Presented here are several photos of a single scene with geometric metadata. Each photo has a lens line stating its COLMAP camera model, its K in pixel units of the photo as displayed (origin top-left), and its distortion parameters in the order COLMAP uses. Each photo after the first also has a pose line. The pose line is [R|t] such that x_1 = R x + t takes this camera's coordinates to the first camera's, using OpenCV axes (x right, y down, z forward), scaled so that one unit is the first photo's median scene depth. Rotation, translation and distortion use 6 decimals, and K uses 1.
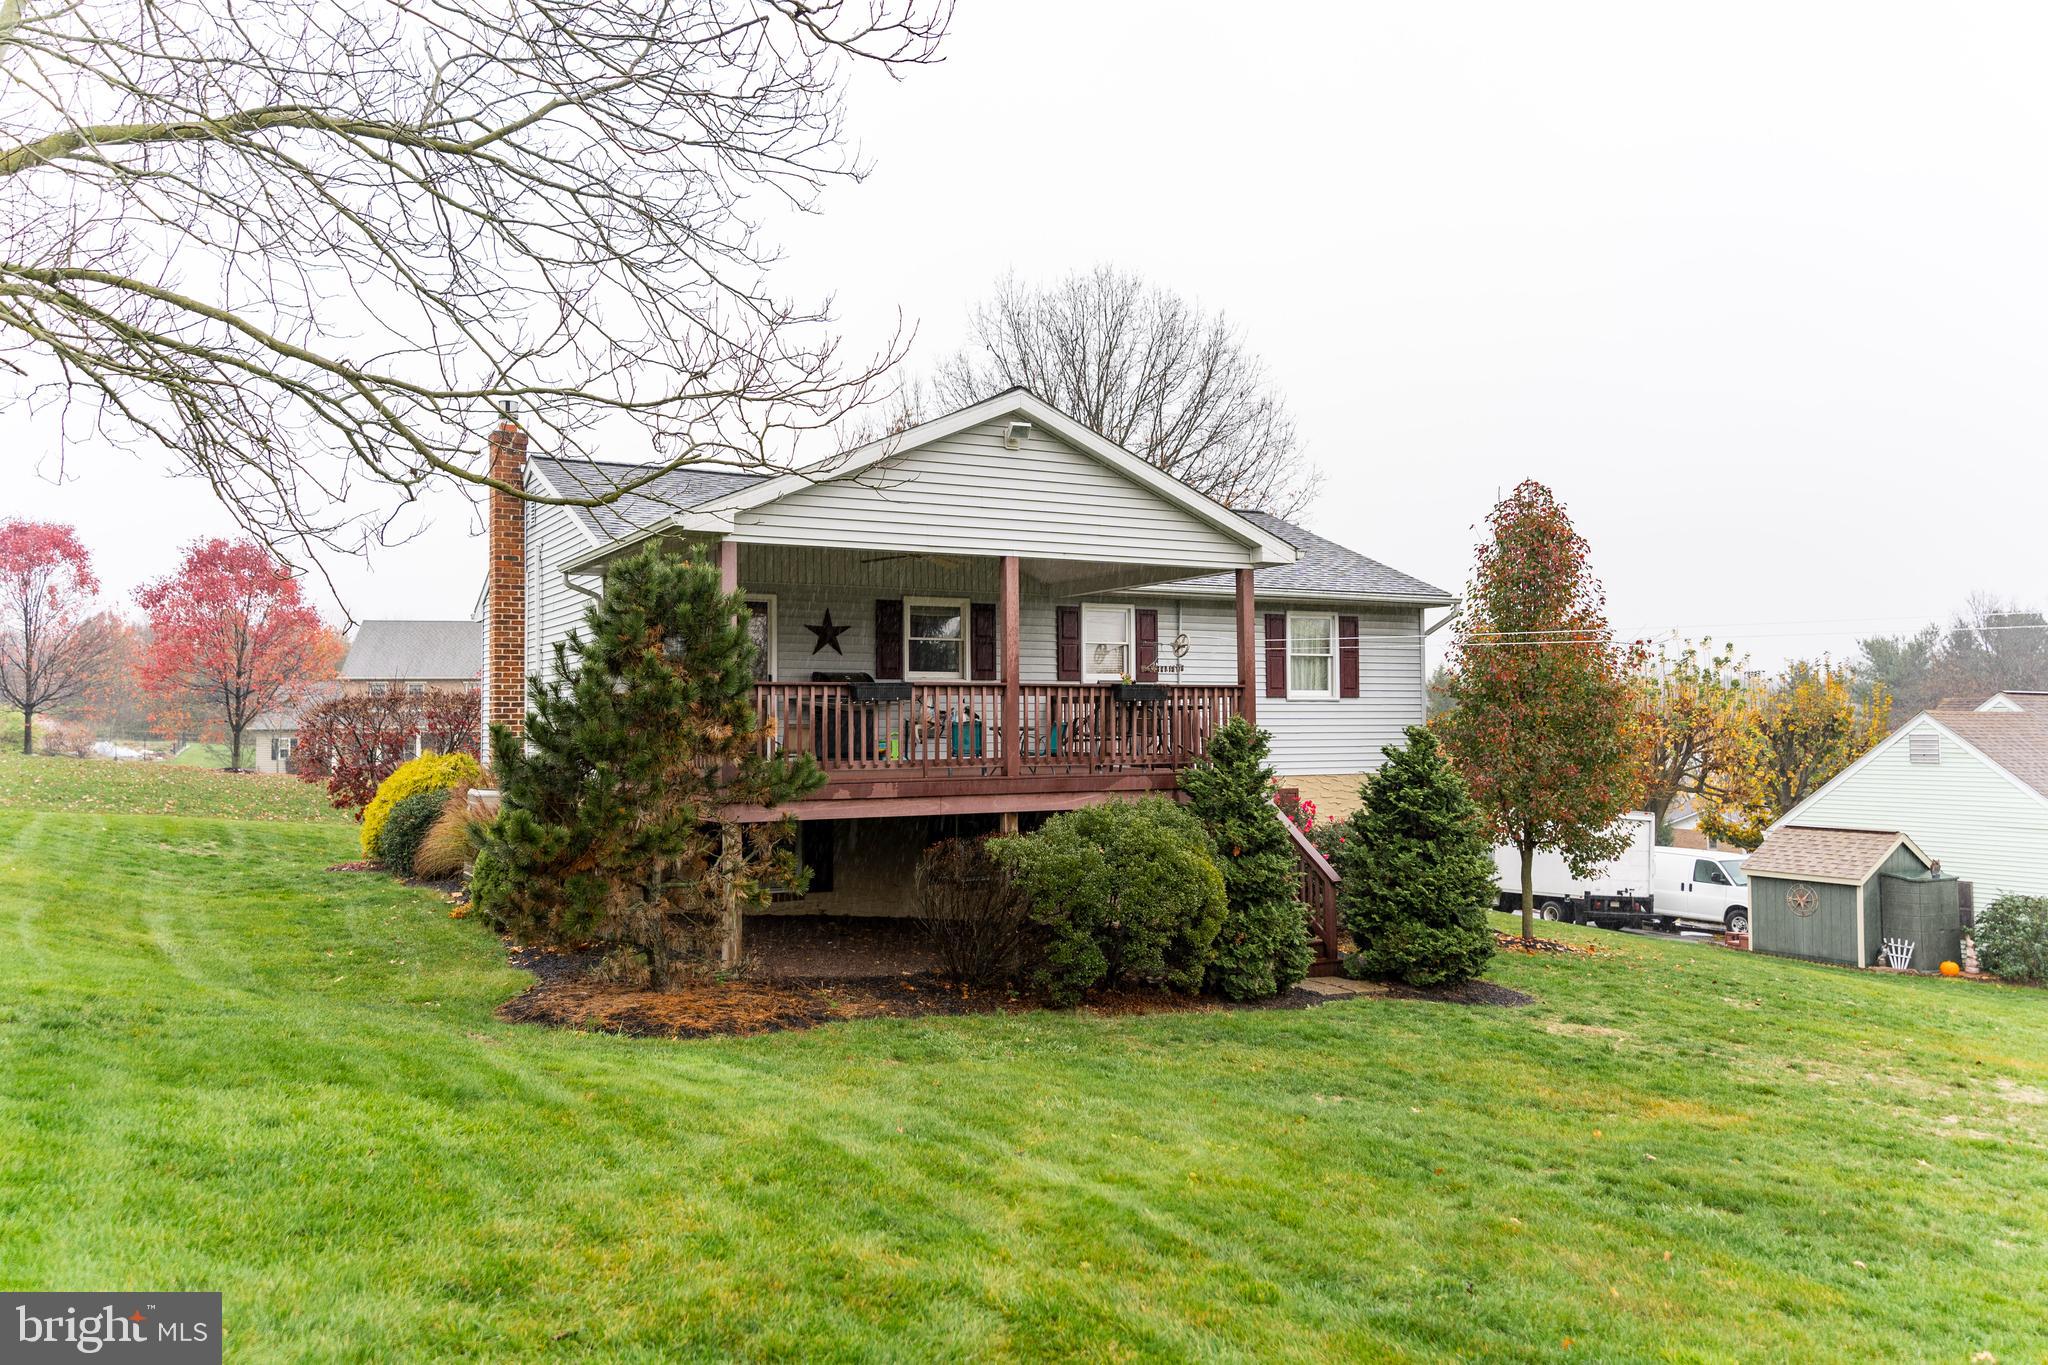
lens RADIAL K [[1585.3, 0, 1016.5], [0, 1585.3, 687.3], [0, 0, 1]] dist [0.108273, 0.000558]
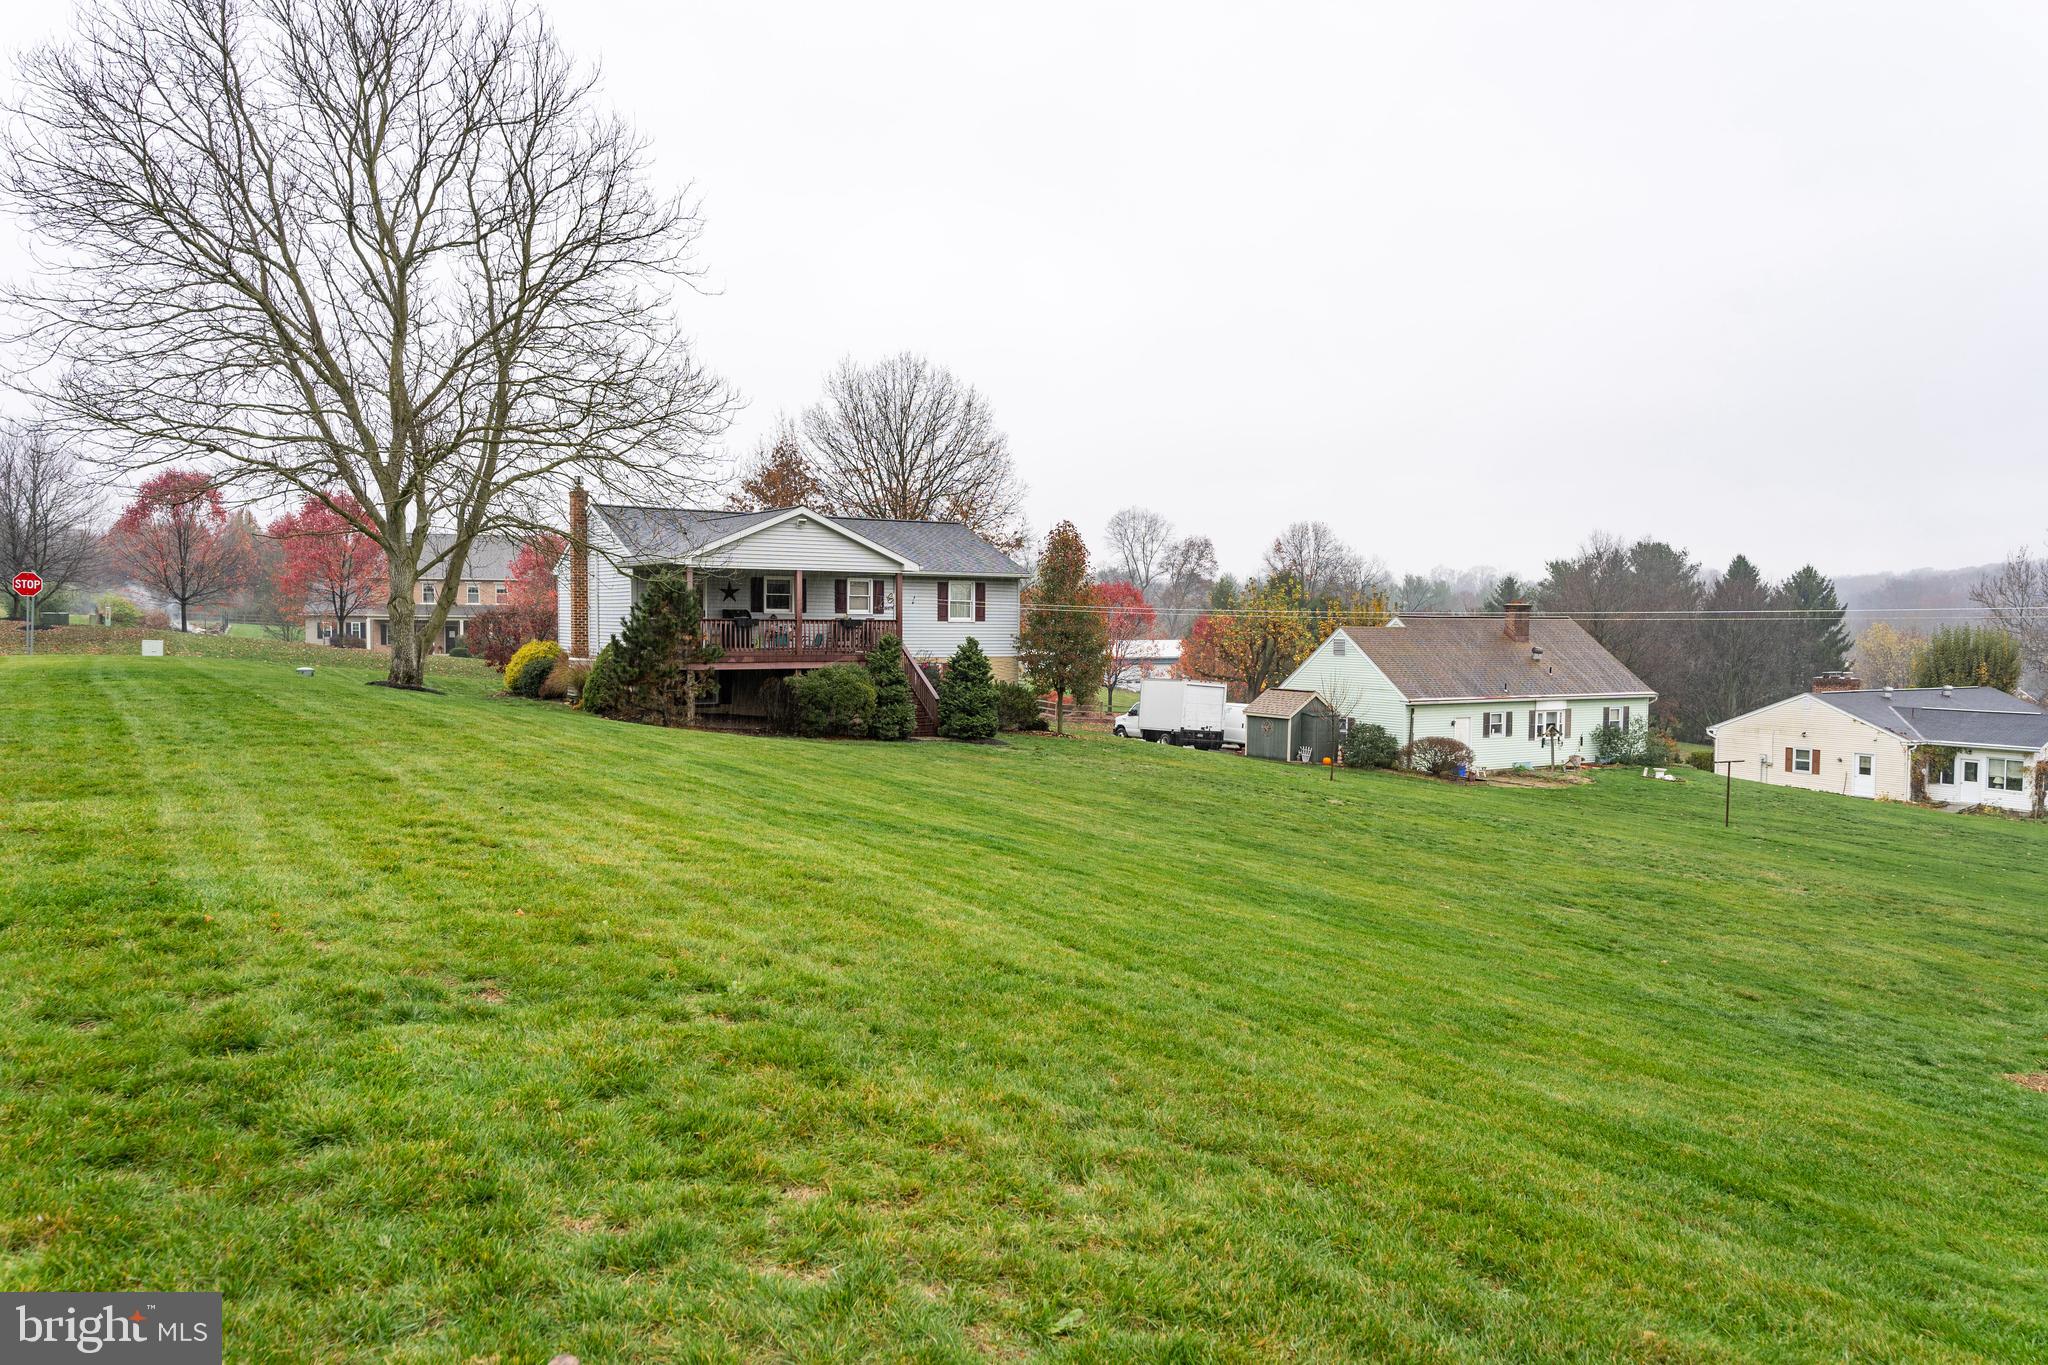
lens RADIAL K [[1475.2, 0, 1026.4], [0, 1475.2, 673.8], [0, 0, 1]] dist [0.093010, 0.000774]
pose [[0.997748, 0.011116, 0.066151, 0.179686], [-0.015307, 0.997884, 0.063187, -0.061842], [-0.065308, -0.064058, 0.995807, -1.239109]]
